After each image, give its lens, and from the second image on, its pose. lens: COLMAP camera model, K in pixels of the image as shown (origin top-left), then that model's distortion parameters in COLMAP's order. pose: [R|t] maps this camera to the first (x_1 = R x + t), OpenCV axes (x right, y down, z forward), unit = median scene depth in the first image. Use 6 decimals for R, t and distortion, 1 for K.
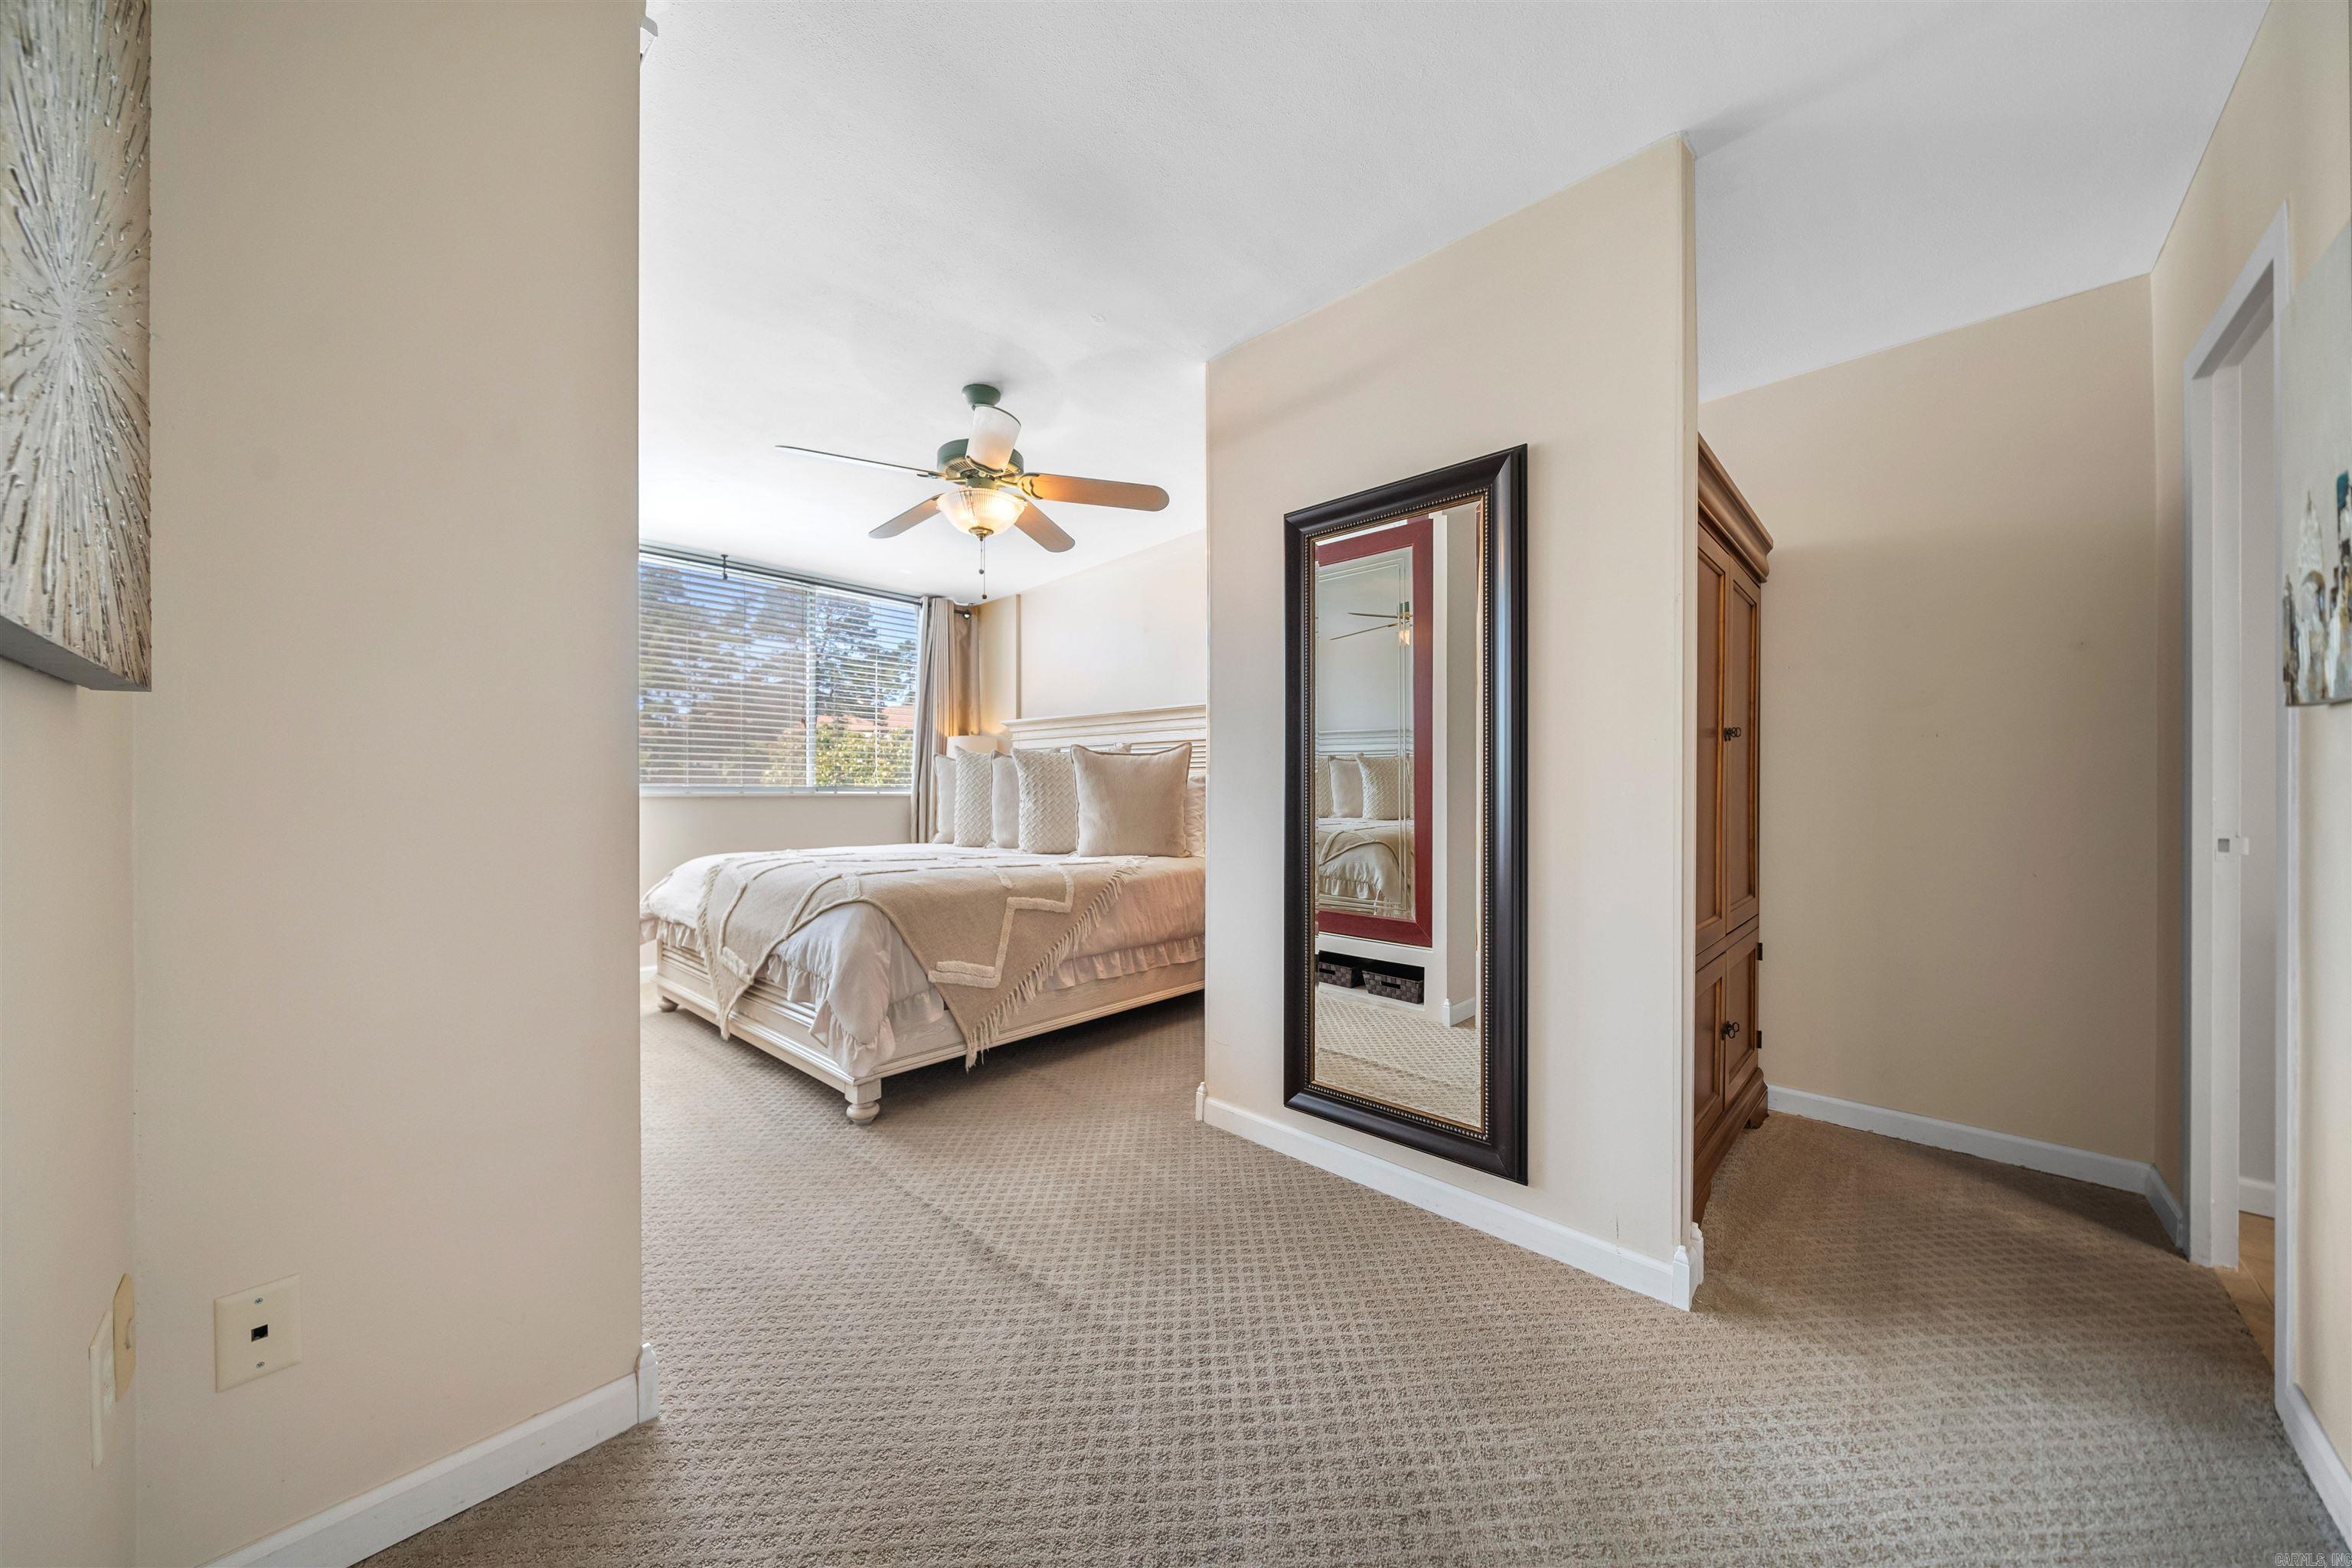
lens RADIAL K [[789.0, 0, 1172.1], [0, 789.0, 784.0], [0, 0, 1]] dist [0.001129, 0.000018]
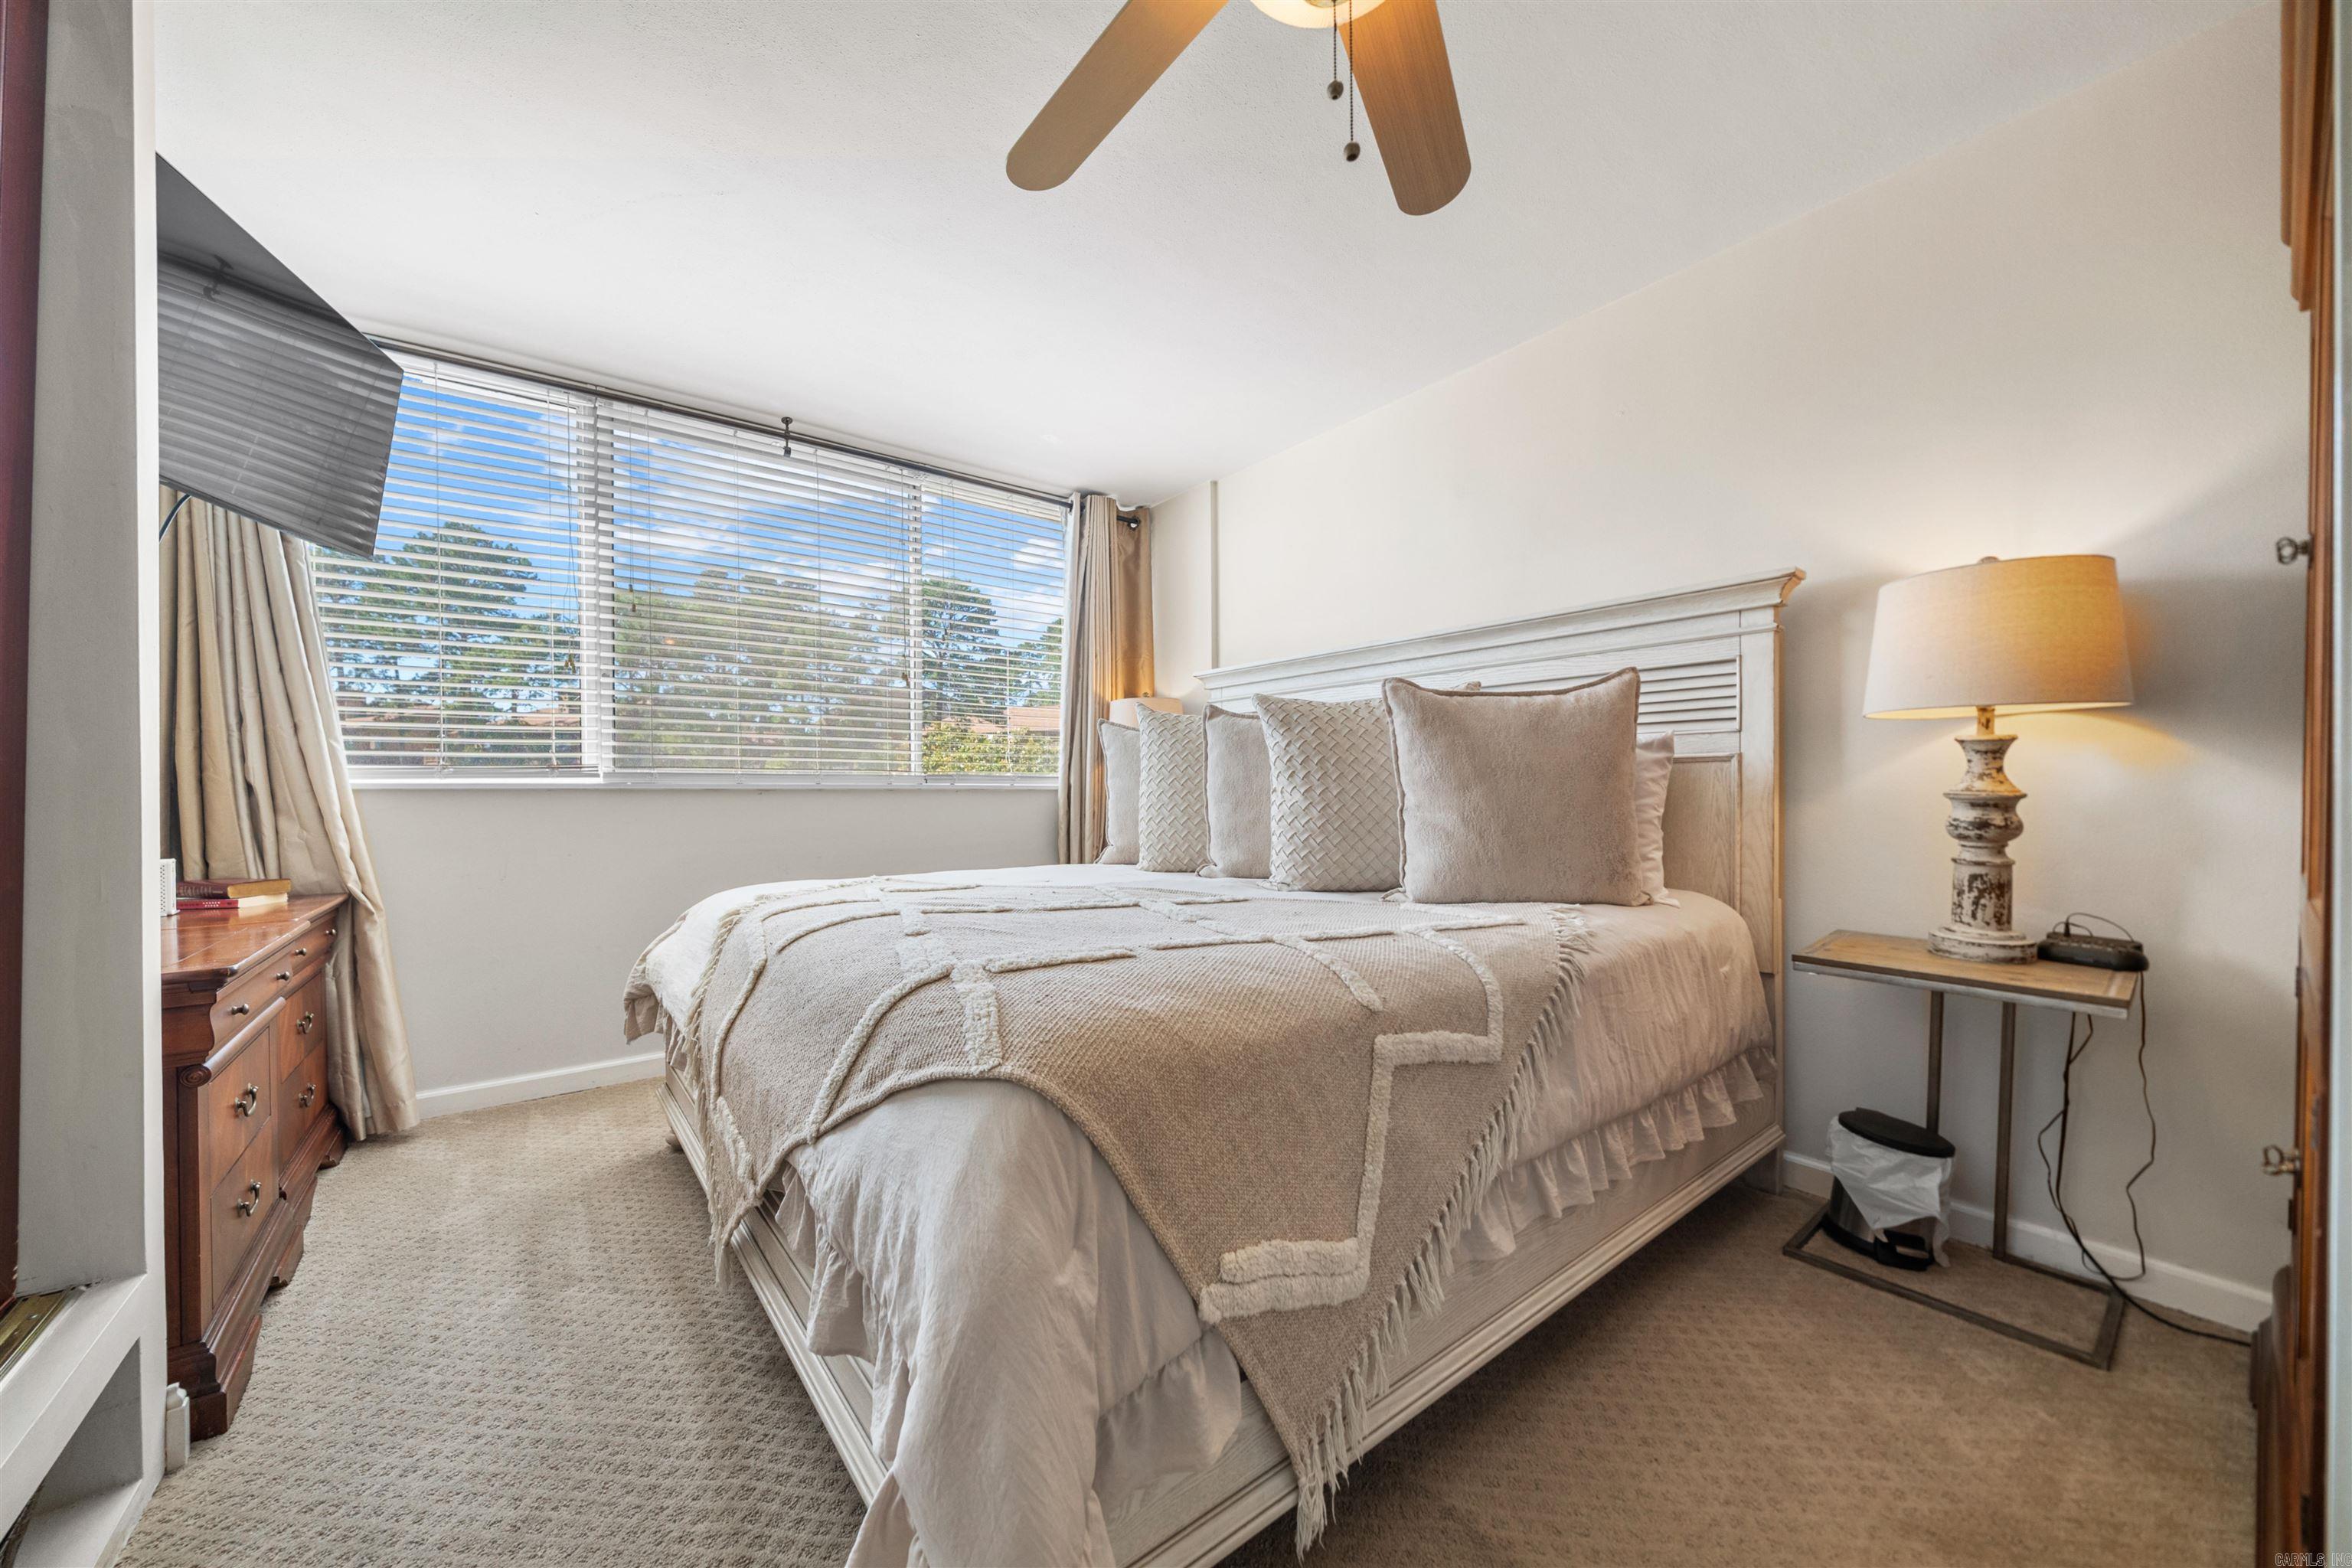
lens RADIAL K [[789.0, 0, 1158.5], [0, 789.0, 790.5], [0, 0, 1]] dist [0.001129, 0.000018]
pose [[0.987749, -0.005890, -0.155938, -0.216132], [0.006453, 0.999974, 0.003101, 0.022297], [0.155916, -0.004069, 0.987762, 0.532089]]
